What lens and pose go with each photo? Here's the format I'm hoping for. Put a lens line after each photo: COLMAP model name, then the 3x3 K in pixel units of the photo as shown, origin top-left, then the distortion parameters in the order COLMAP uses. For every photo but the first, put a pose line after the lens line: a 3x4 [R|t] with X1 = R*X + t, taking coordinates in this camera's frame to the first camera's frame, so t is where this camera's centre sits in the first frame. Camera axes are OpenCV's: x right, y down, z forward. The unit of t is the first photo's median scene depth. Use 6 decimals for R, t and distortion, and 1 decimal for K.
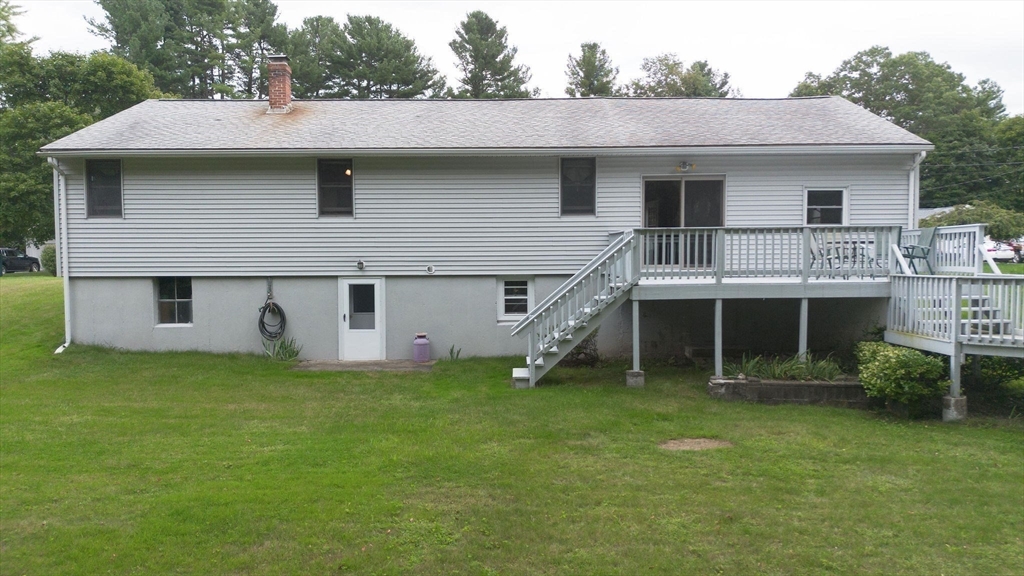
lens RADIAL K [[717.4, 0, 511.0], [0, 717.4, 310.0], [0, 0, 1]] dist [0.018470, -0.000645]
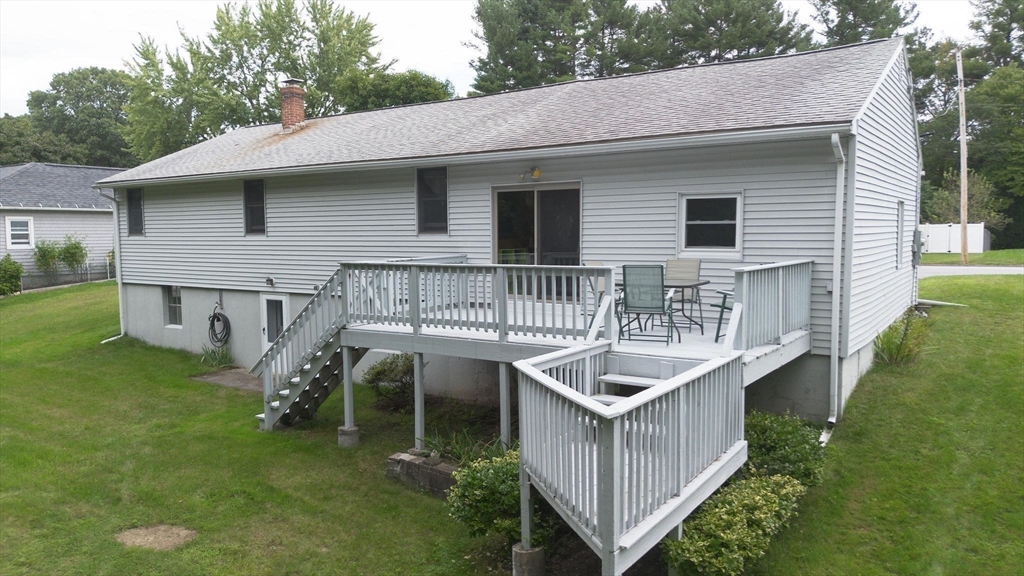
lens RADIAL K [[732.3, 0, 512.0], [0, 732.3, 288.0], [0, 0, 1]] dist [0.019945, 0.000455]
pose [[0.834276, 0.041226, -0.549804, 0.665515], [-0.037517, 0.999134, 0.017990, -0.085557], [0.550069, 0.005618, 0.835100, 0.308120]]
